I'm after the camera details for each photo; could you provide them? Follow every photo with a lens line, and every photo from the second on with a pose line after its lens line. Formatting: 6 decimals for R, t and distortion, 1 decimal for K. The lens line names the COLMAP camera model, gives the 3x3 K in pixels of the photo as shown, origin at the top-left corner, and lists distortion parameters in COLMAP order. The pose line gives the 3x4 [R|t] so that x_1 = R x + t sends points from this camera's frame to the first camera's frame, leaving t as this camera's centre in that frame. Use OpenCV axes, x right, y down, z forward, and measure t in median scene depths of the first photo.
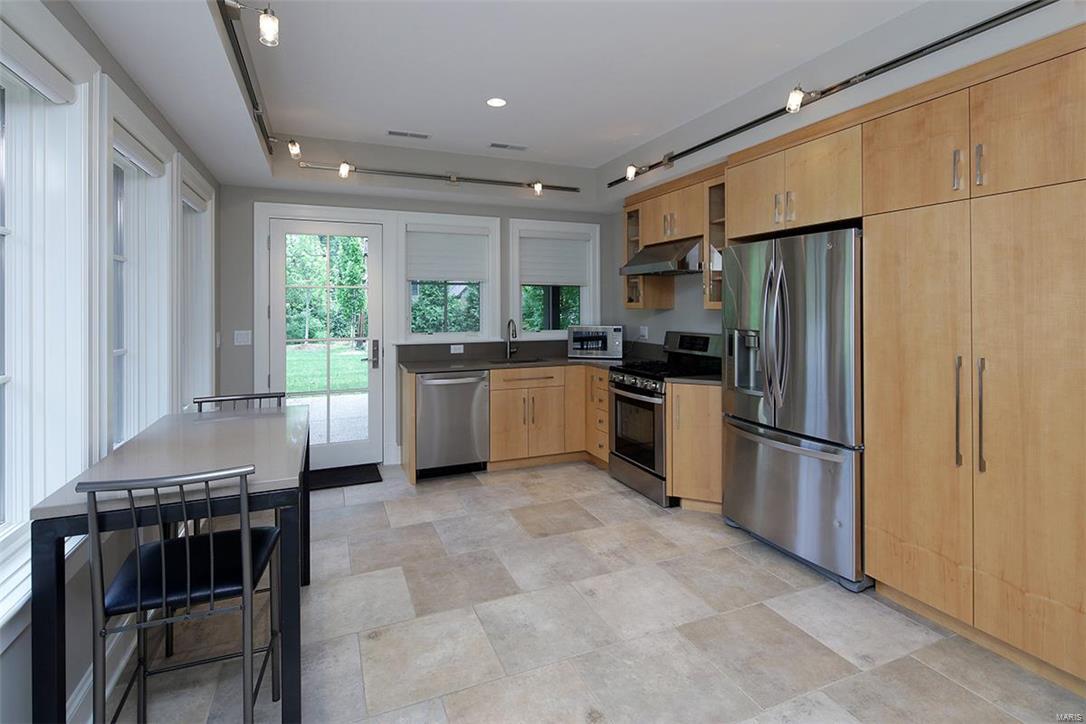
lens RADIAL K [[527.4, 0, 543.3], [0, 527.4, 310.5], [0, 0, 1]] dist [0.000554, 0.000043]
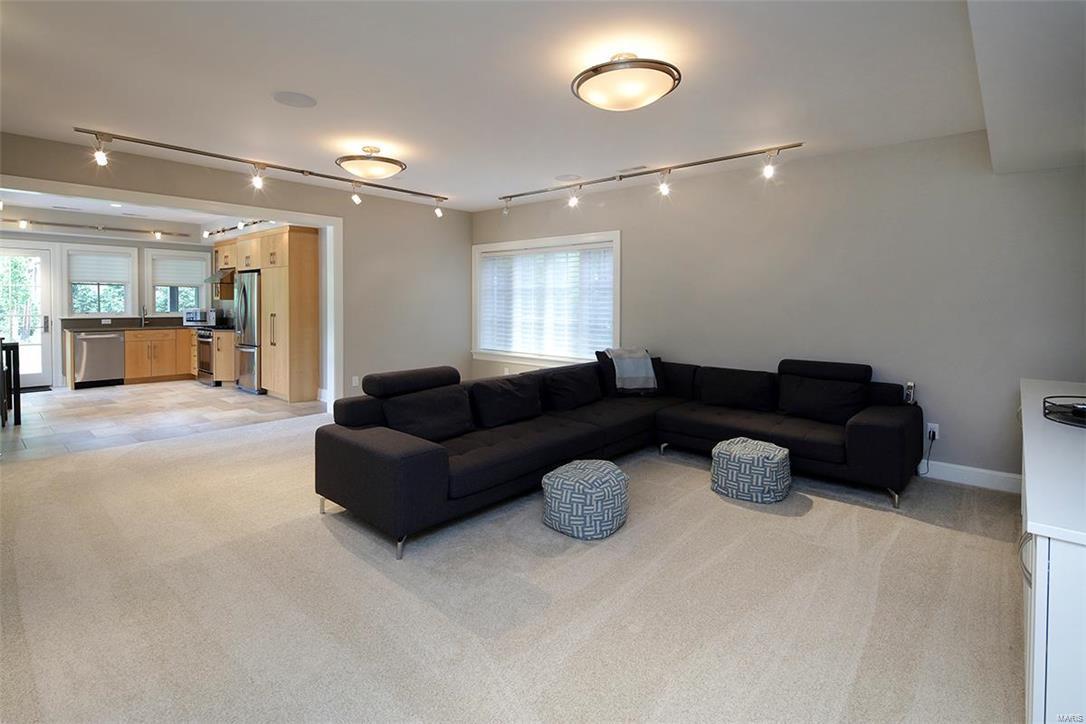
lens RADIAL K [[527.4, 0, 550.7], [0, 527.4, 314.7], [0, 0, 1]] dist [0.000554, 0.000043]
pose [[0.898820, -0.005395, 0.438286, 0.457202], [-0.003272, 0.999814, 0.019018, 0.012582], [-0.438307, -0.018528, 0.898634, -1.422570]]
